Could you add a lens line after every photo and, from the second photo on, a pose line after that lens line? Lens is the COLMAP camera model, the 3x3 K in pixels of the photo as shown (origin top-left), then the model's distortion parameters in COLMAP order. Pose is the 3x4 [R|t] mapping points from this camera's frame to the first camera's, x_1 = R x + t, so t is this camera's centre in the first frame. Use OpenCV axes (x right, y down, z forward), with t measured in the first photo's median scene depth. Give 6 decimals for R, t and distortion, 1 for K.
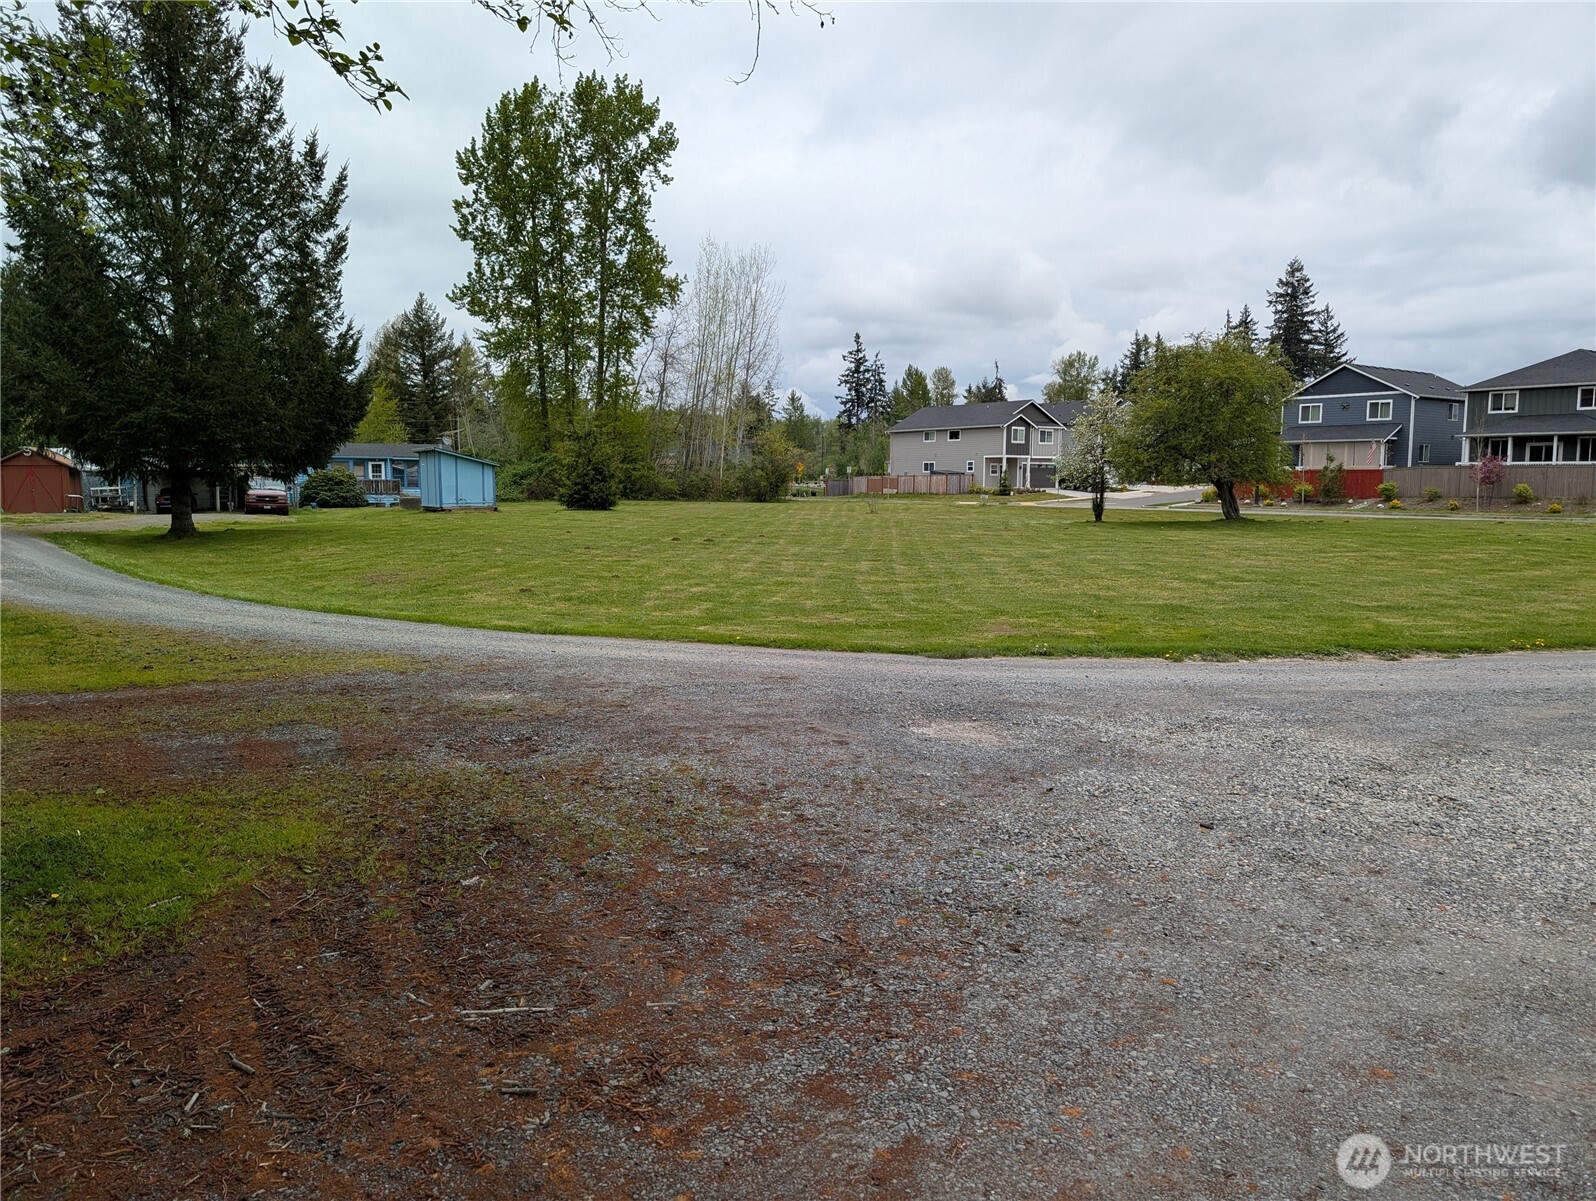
lens RADIAL K [[1183.6, 0, 798.0], [0, 1183.6, 600.5], [0, 0, 1]] dist [0.046431, -0.027249]
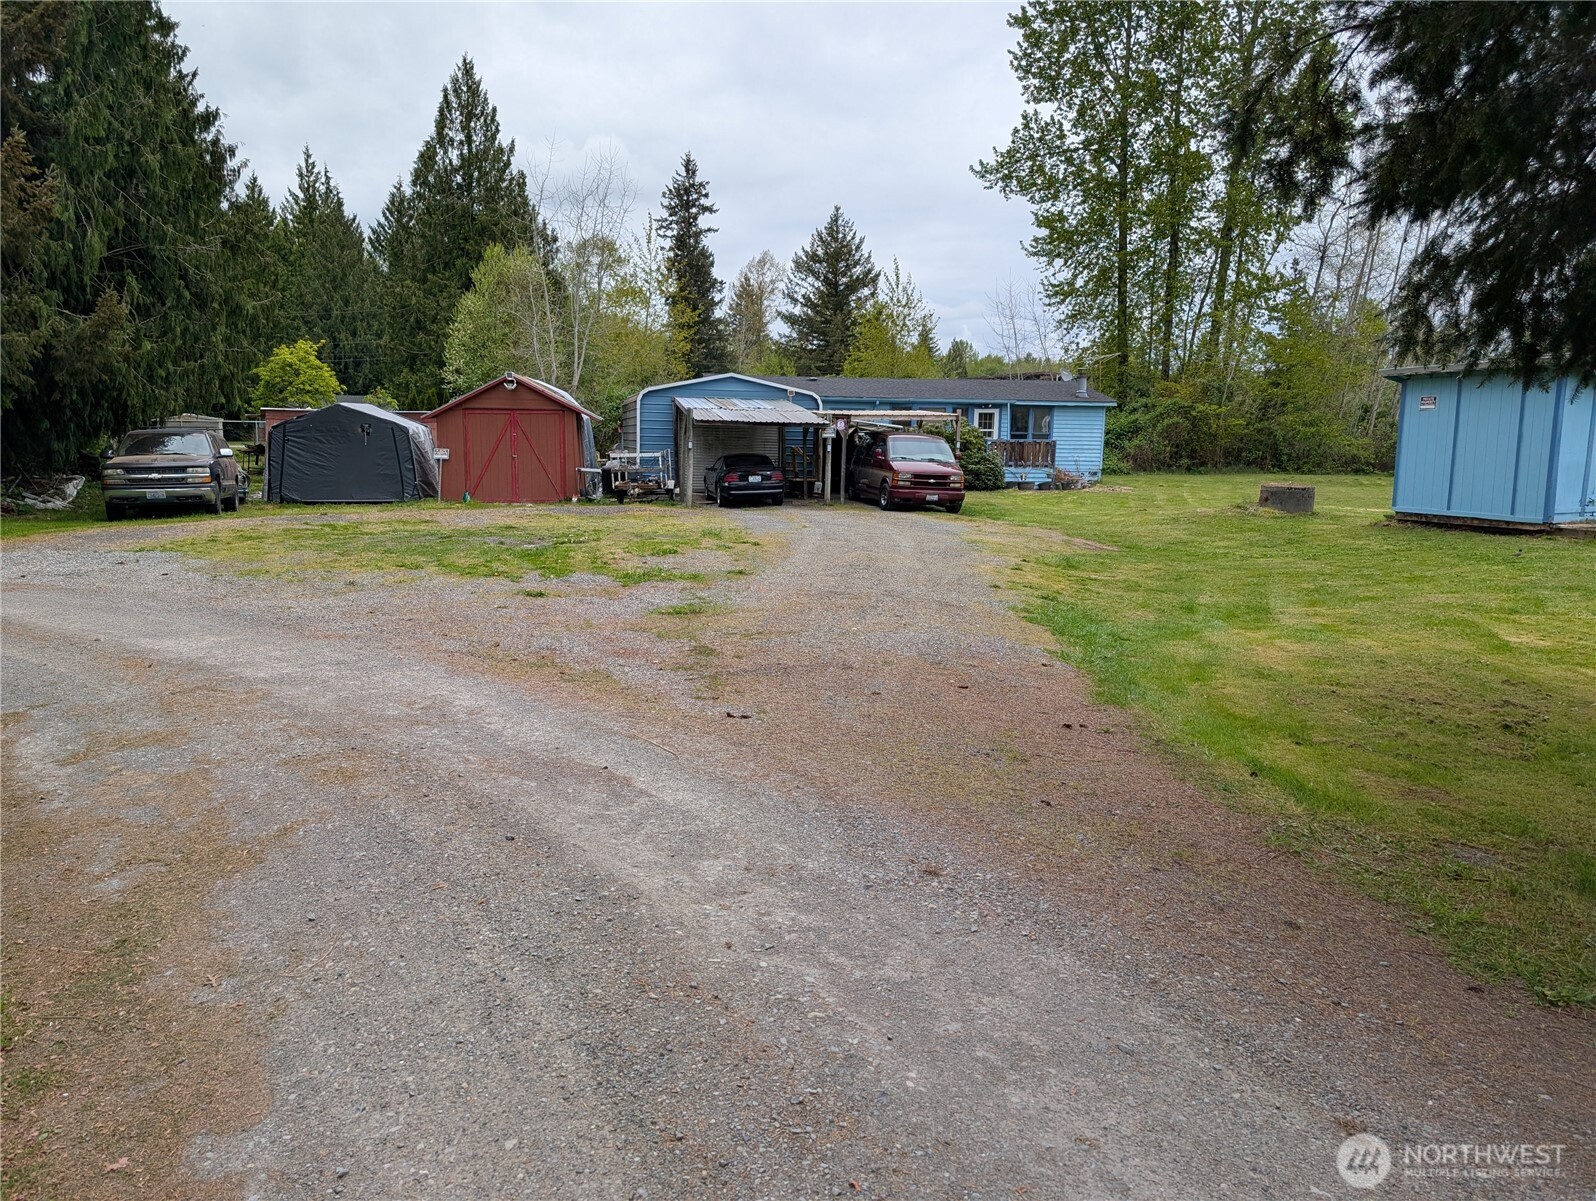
lens RADIAL K [[1183.6, 0, 798.0], [0, 1183.6, 600.5], [0, 0, 1]] dist [0.046431, -0.027249]
pose [[0.973013, 0.041677, -0.226954, -0.273371], [-0.033640, 0.998666, 0.039171, -0.037687], [0.228284, -0.030479, 0.973117, 0.365155]]
